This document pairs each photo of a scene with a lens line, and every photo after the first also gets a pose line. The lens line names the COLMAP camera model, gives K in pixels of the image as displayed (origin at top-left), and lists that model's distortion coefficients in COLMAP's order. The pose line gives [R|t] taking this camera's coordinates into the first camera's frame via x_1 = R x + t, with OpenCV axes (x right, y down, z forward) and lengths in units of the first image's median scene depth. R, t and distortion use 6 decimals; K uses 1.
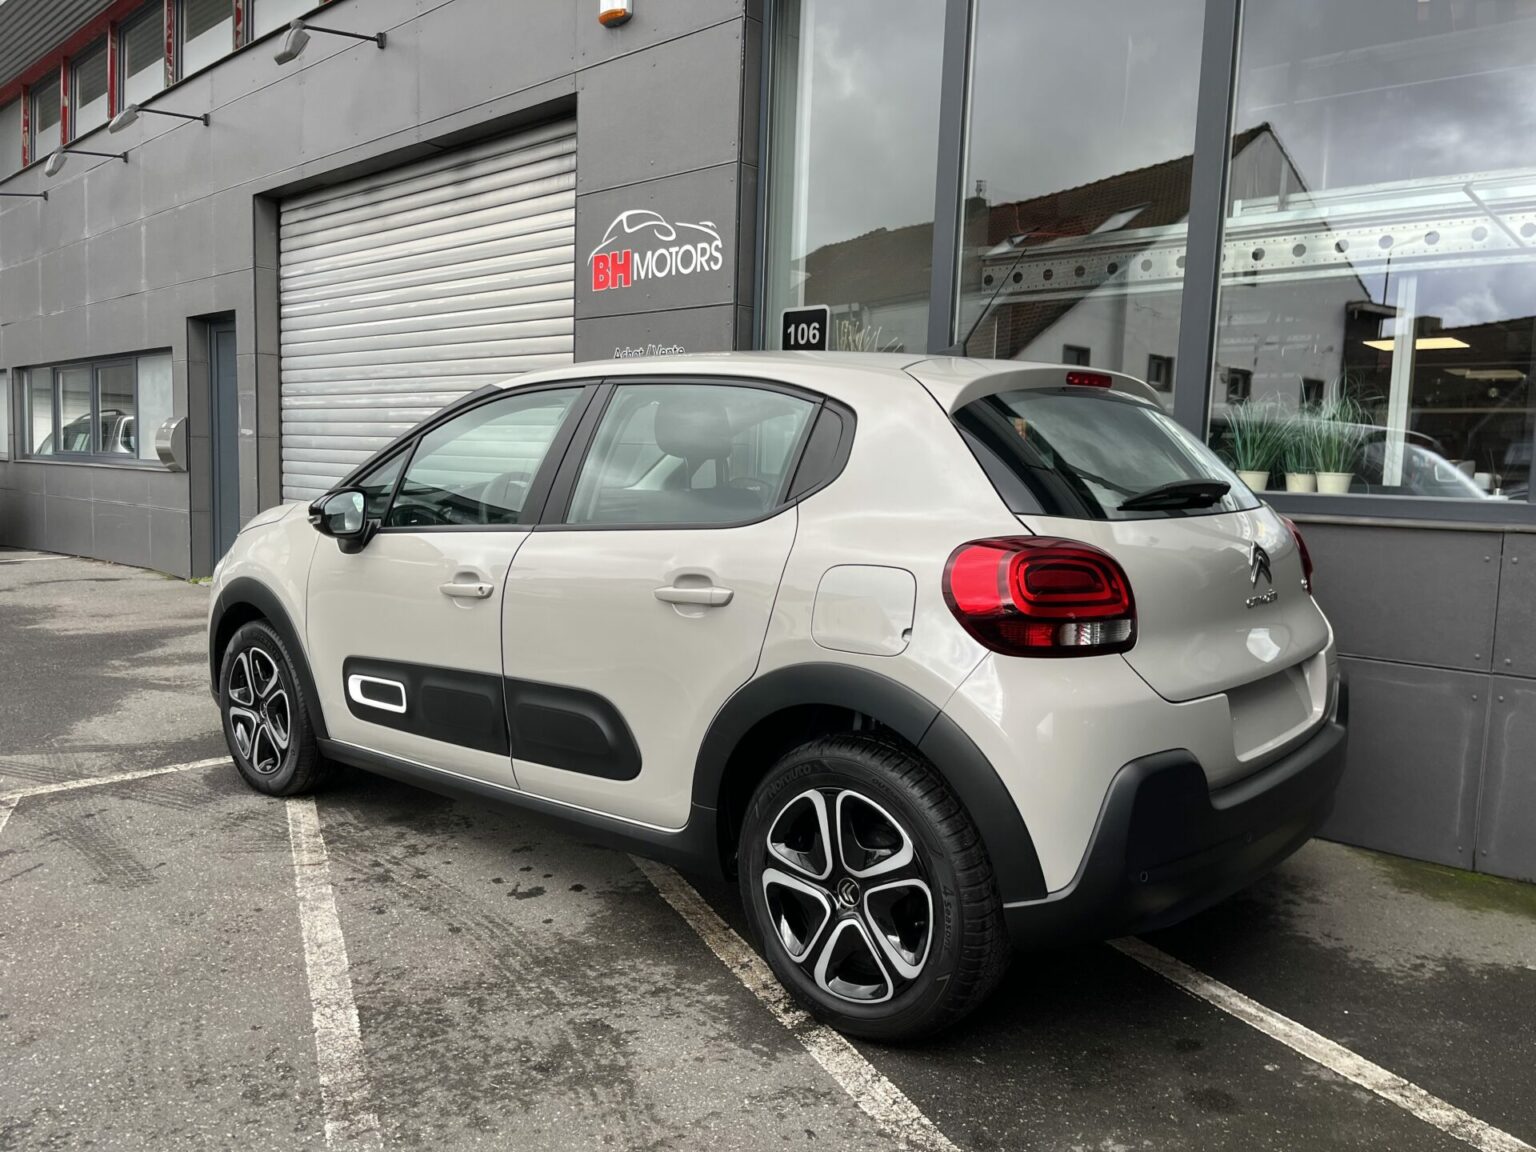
lens RADIAL K [[1278.8, 0, 767.7], [0, 1278.8, 608.6], [0, 0, 1]] dist [0.011983, 0.007937]
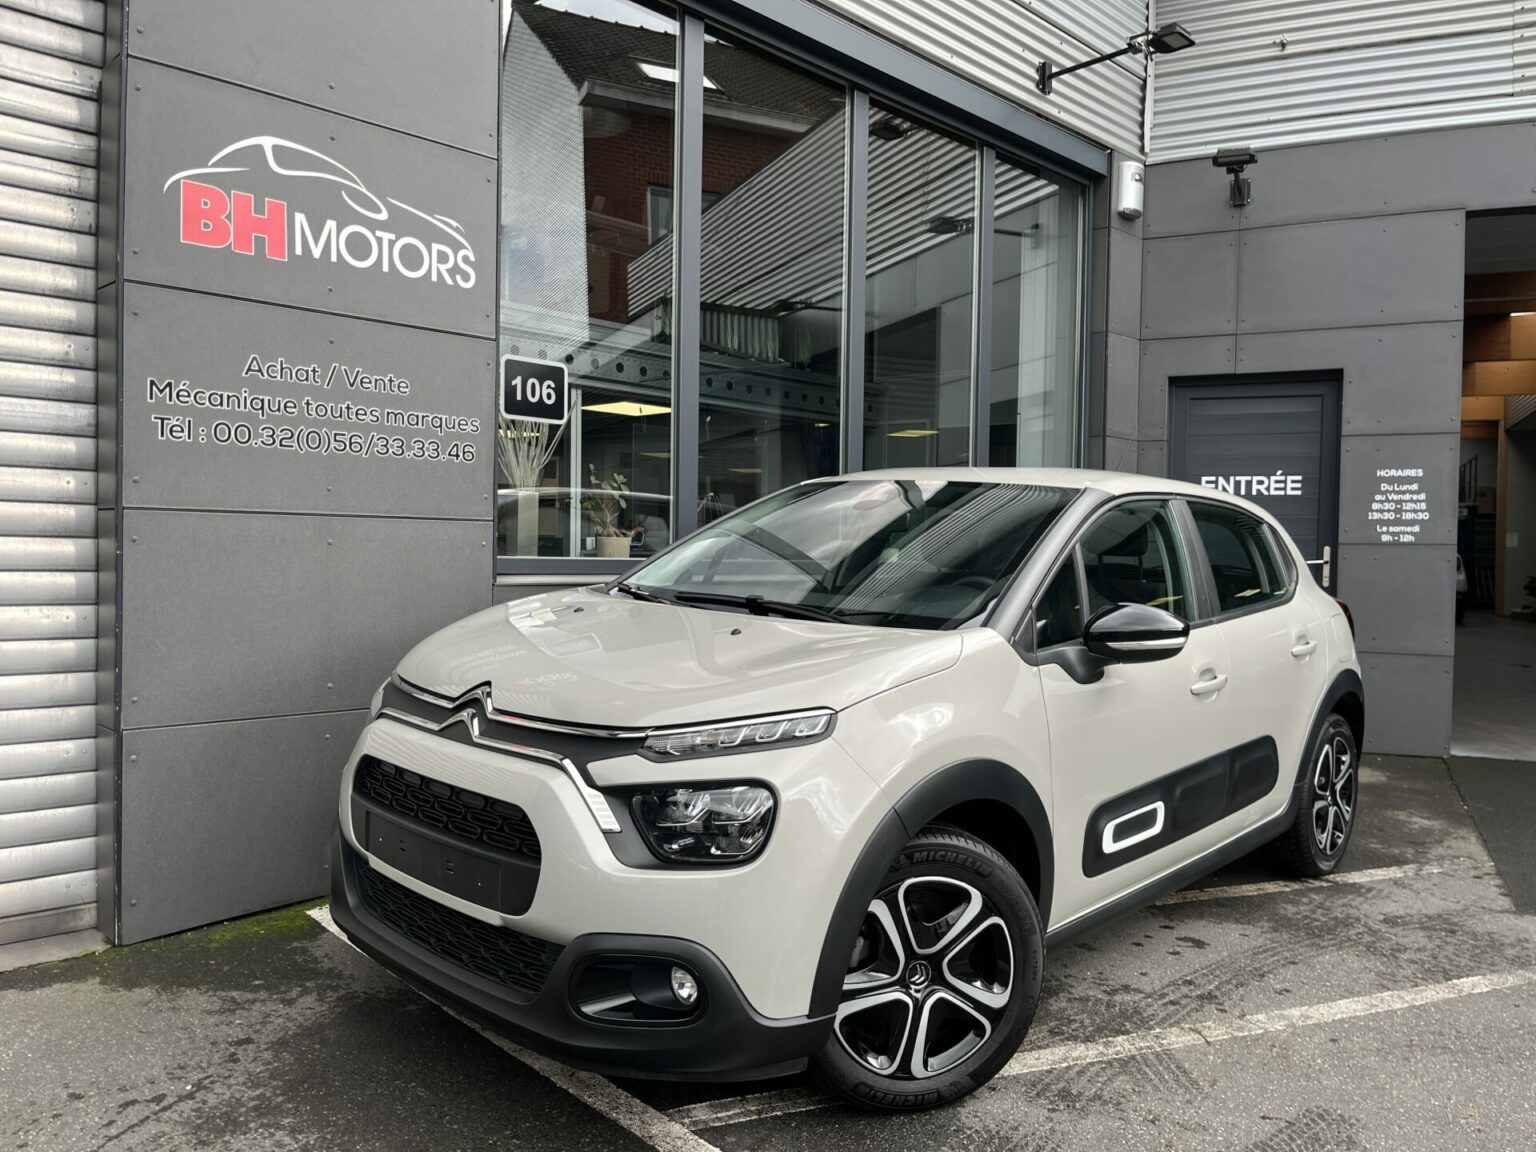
lens RADIAL K [[1264.9, 0, 768.0], [0, 1264.9, 576.0], [0, 0, 1]] dist [0.106911, -0.197112]
pose [[-0.052259, -0.058903, 0.996895, -1.228362], [0.087432, 0.994156, 0.063325, -0.198196], [-0.994799, 0.090470, -0.046804, 1.337966]]
